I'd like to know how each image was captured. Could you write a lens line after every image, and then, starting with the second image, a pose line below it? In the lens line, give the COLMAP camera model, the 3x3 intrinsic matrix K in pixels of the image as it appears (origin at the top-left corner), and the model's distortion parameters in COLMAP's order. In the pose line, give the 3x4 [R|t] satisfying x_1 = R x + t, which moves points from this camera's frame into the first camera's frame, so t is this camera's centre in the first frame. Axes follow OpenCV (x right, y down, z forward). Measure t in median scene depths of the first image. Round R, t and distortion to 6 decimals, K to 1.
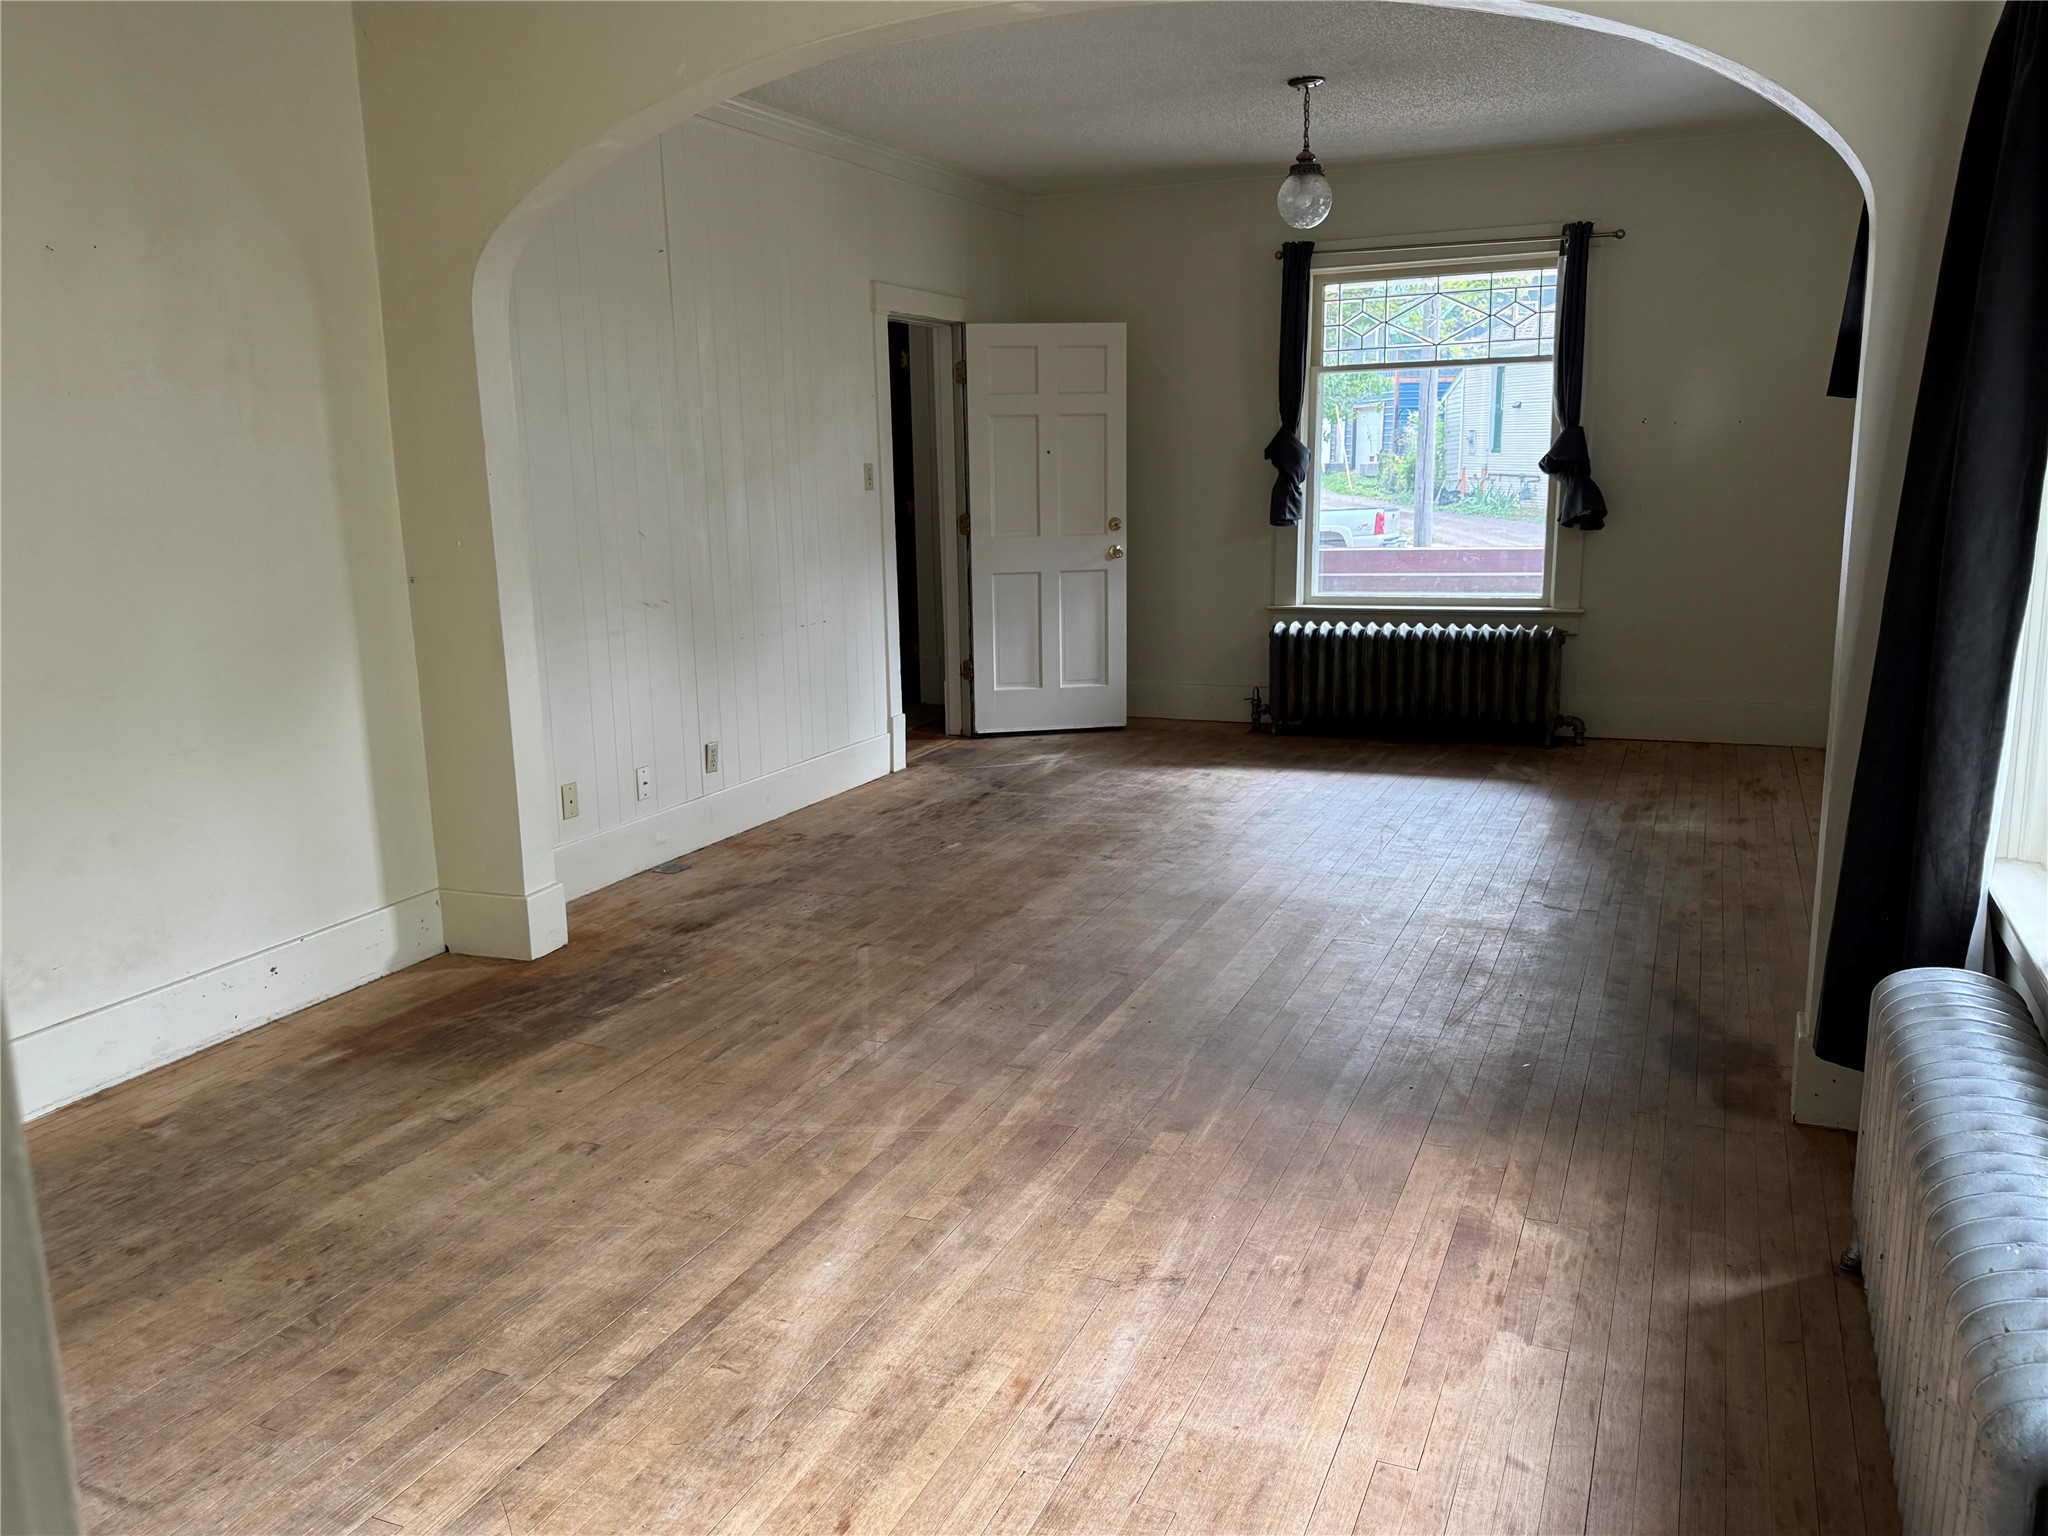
lens RADIAL K [[1578.3, 0, 1016.4], [0, 1578.3, 743.8], [0, 0, 1]] dist [0.213411, -0.467344]
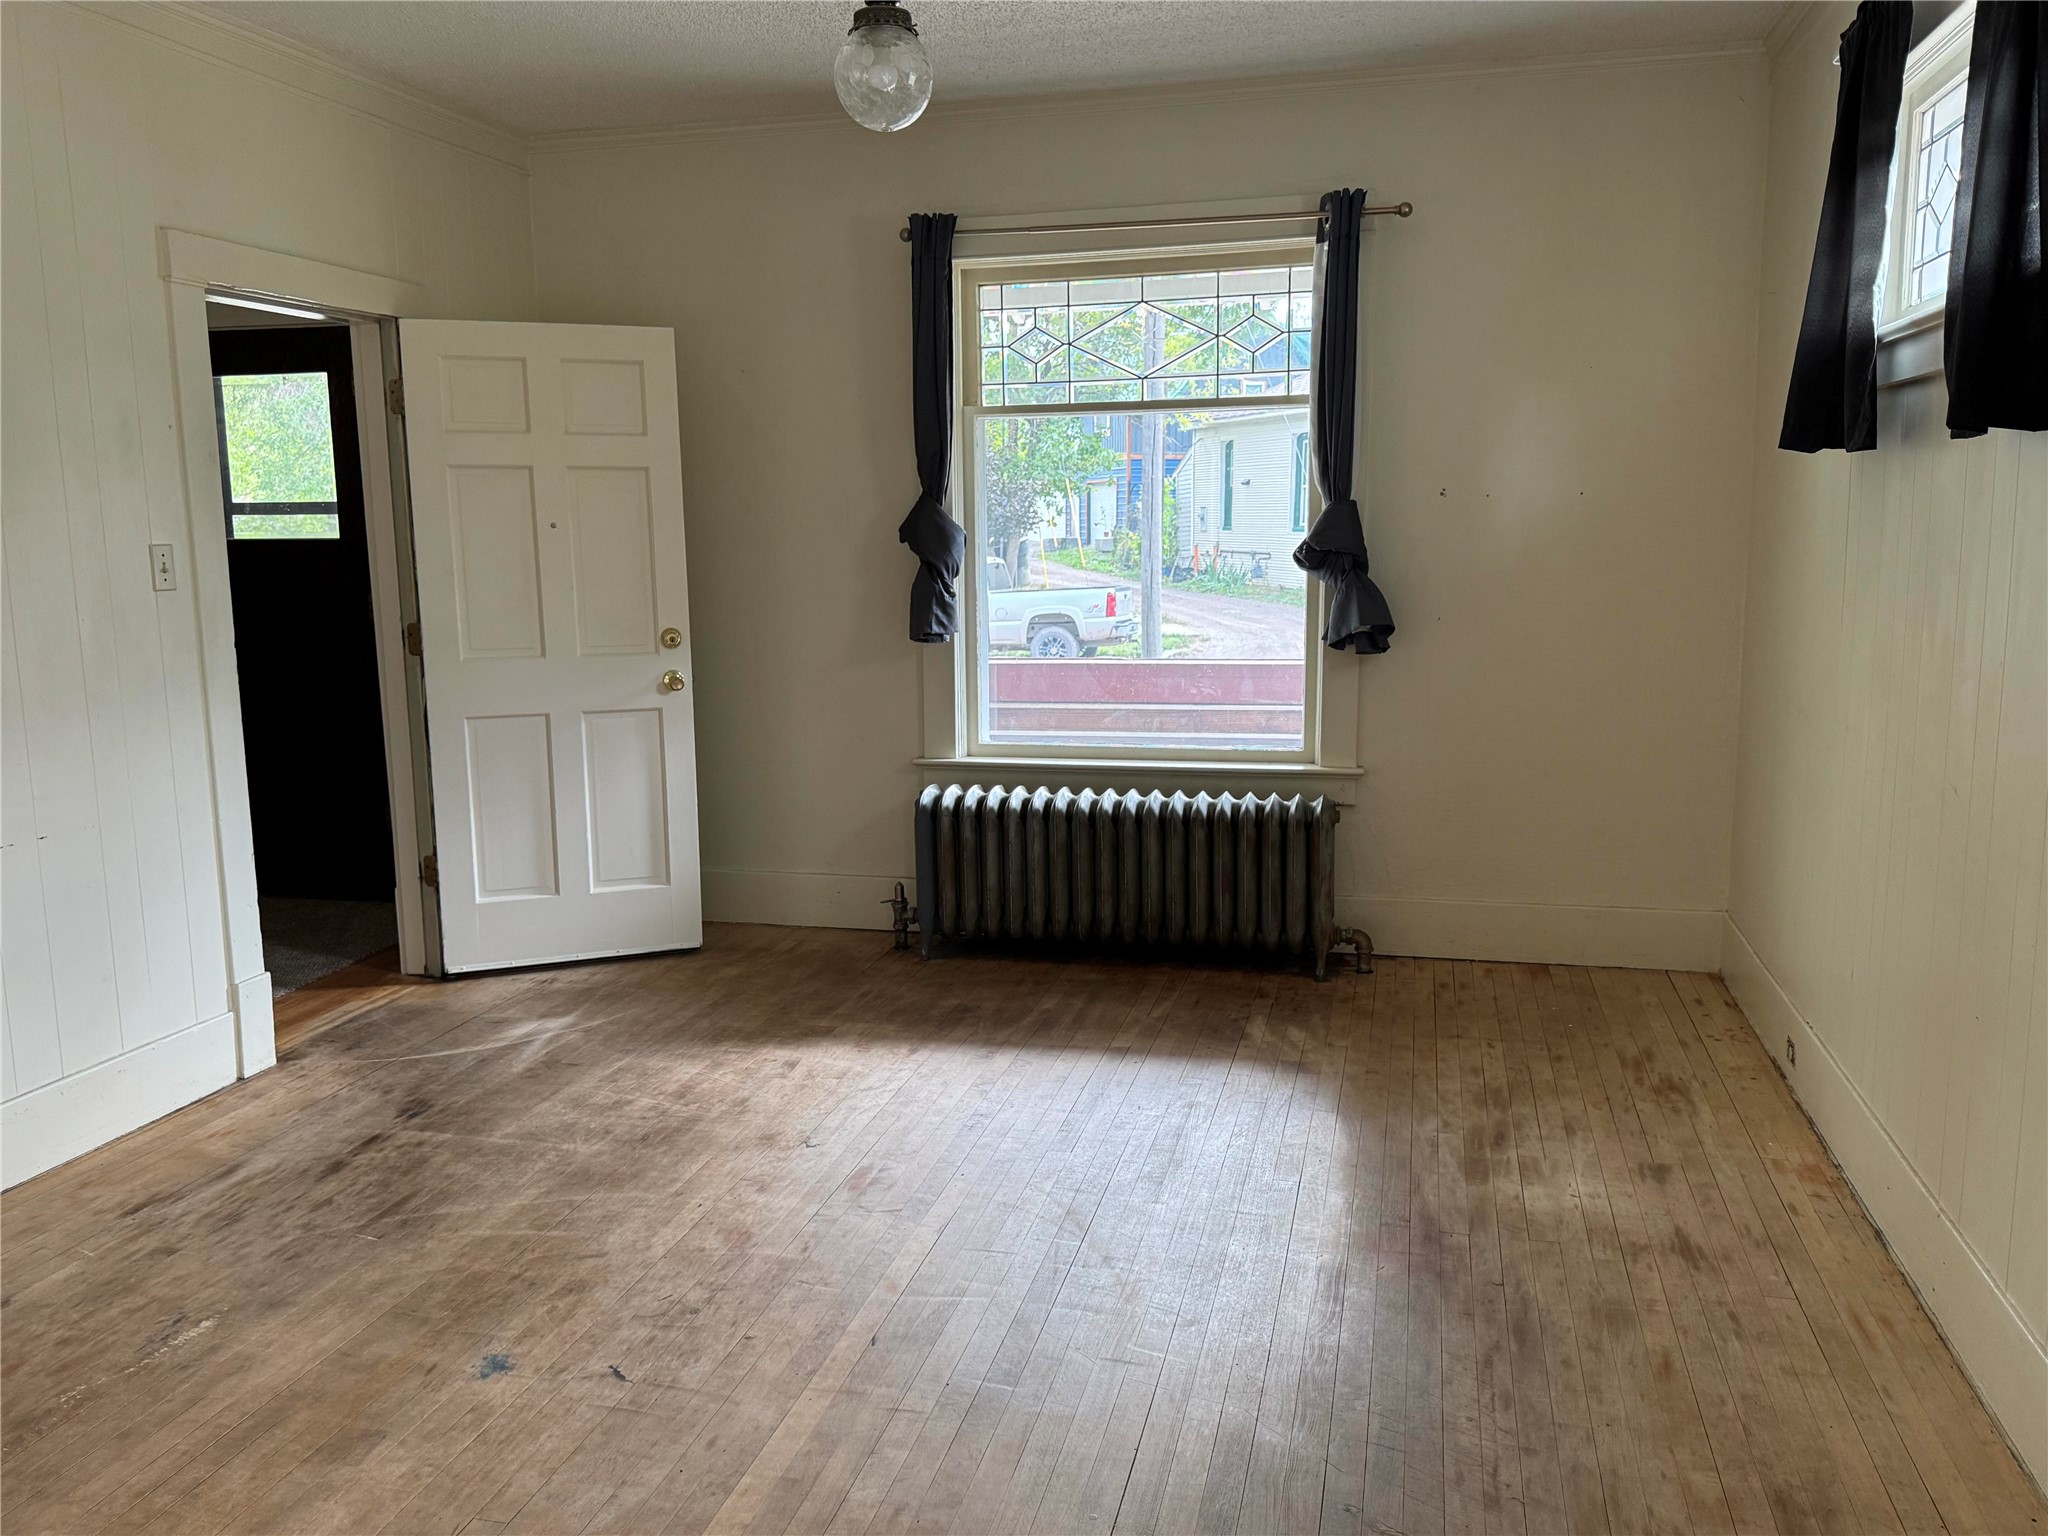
lens RADIAL K [[1578.3, 0, 1016.4], [0, 1578.3, 743.8], [0, 0, 1]] dist [0.213411, -0.467344]
pose [[0.987954, -0.015034, 0.154013, 0.103679], [0.021679, 0.998901, -0.041558, -0.068355], [-0.153219, 0.044396, 0.987194, 0.355607]]
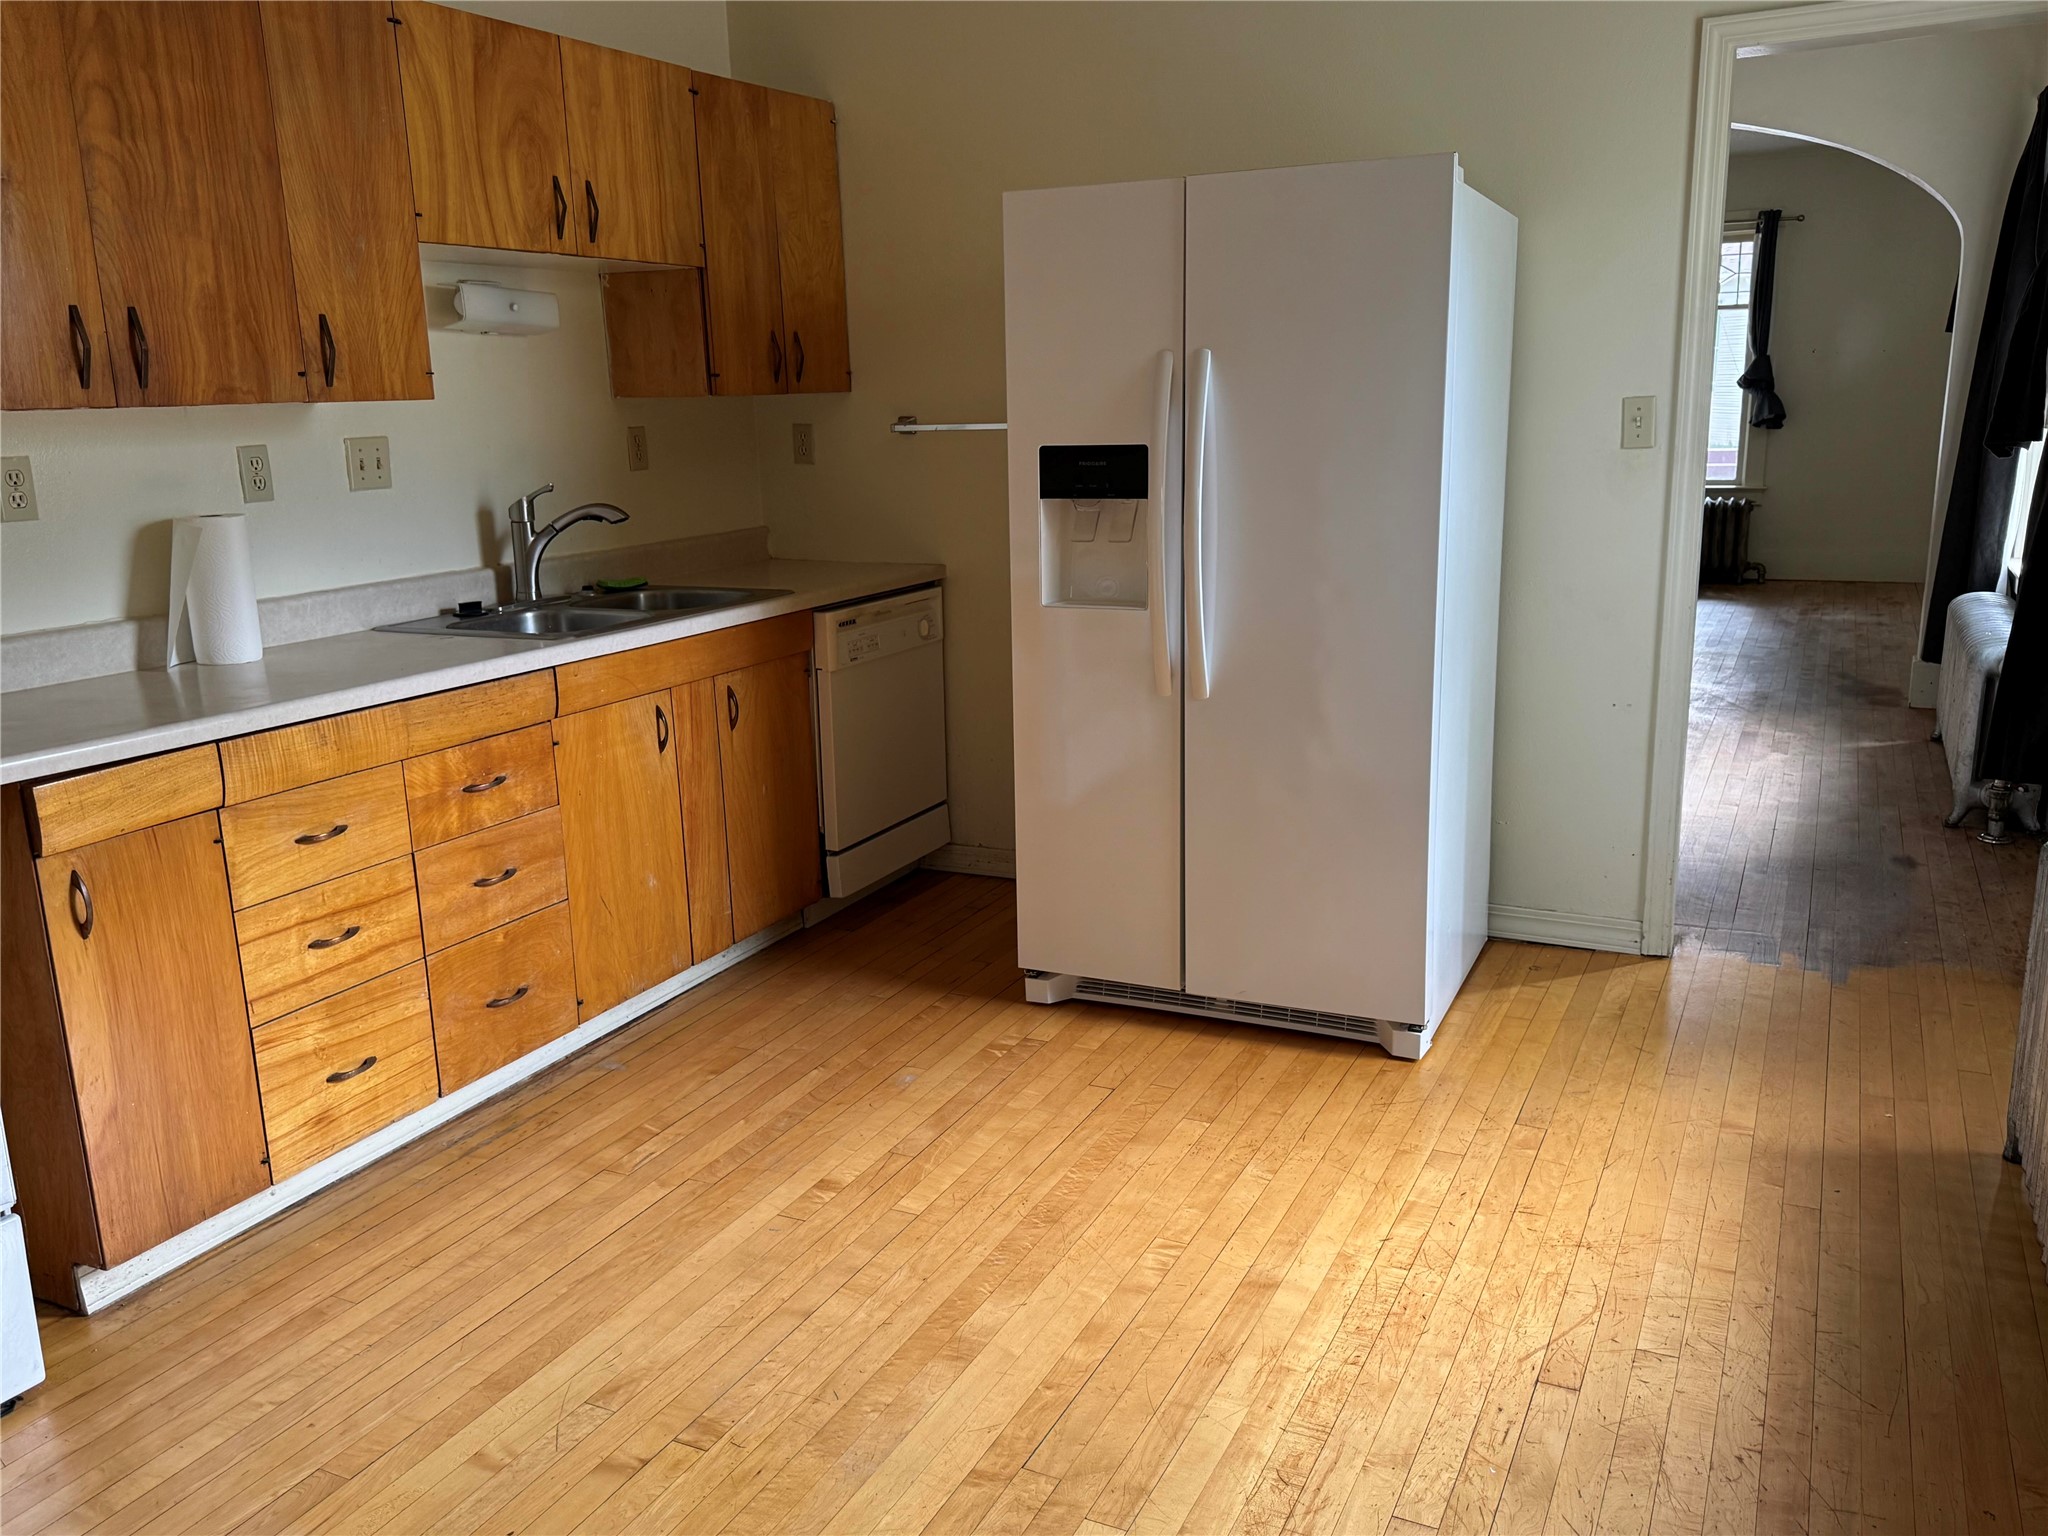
lens RADIAL K [[1621.7, 0, 1024.0], [0, 1621.7, 768.0], [0, 0, 1]] dist [0.072768, -0.080818]
pose [[0.998678, 0.002149, -0.051355, -0.217718], [0.000140, 0.999008, 0.044522, 0.096705], [0.051400, -0.044470, 0.997688, -0.467739]]
